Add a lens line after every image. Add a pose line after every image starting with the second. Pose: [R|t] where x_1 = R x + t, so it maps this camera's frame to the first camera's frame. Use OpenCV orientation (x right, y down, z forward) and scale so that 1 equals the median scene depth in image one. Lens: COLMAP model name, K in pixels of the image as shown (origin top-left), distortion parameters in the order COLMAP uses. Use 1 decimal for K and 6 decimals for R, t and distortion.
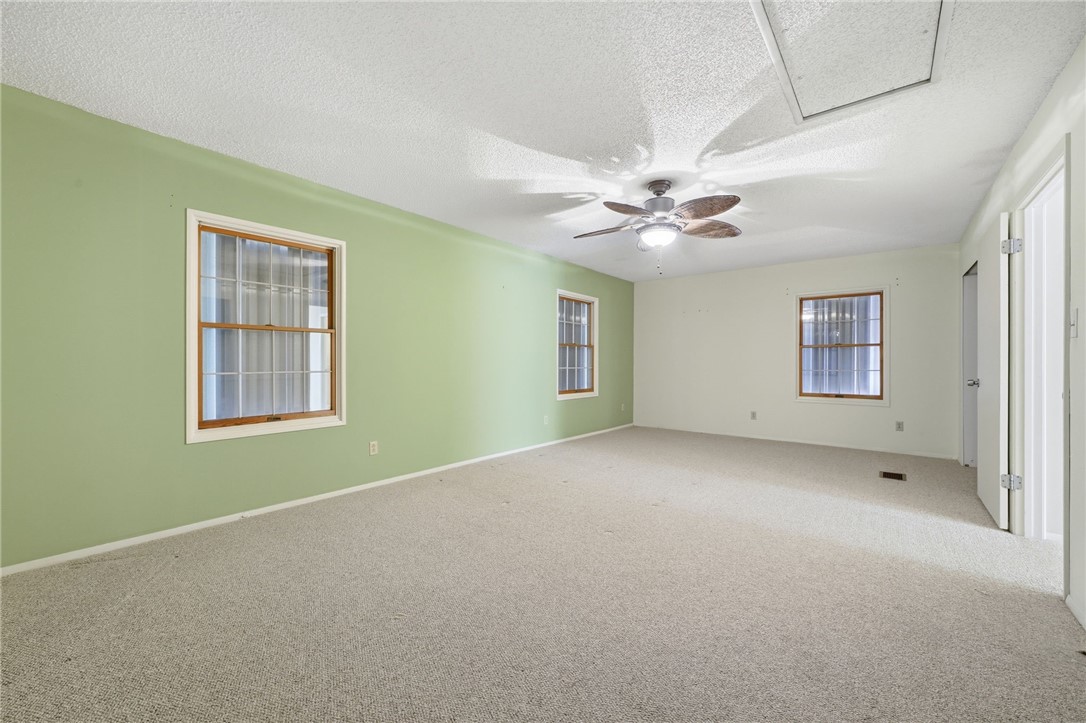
lens RADIAL K [[420.3, 0, 537.2], [0, 420.3, 357.1], [0, 0, 1]] dist [0.001040, -0.000008]
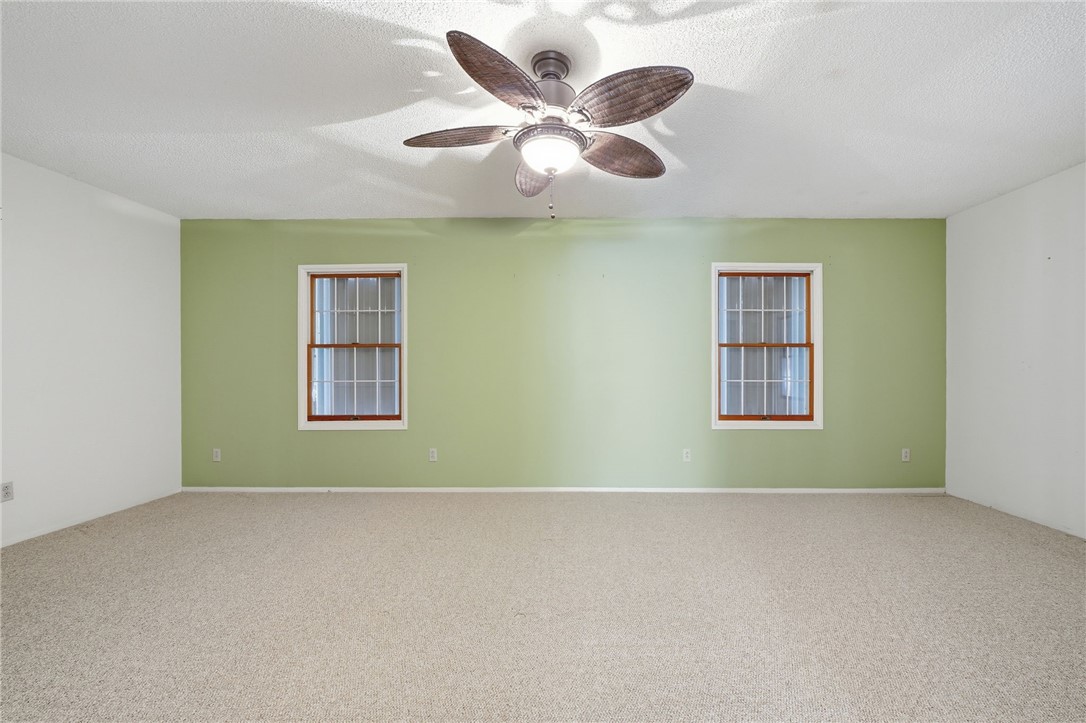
lens RADIAL K [[422.5, 0, 539.2], [0, 422.5, 364.0], [0, 0, 1]] dist [0.000419, -0.000033]
pose [[0.639711, -0.005677, -0.768595, 0.439987], [0.012483, 0.999918, 0.003004, -0.007341], [0.768514, -0.011516, 0.639729, 0.395656]]
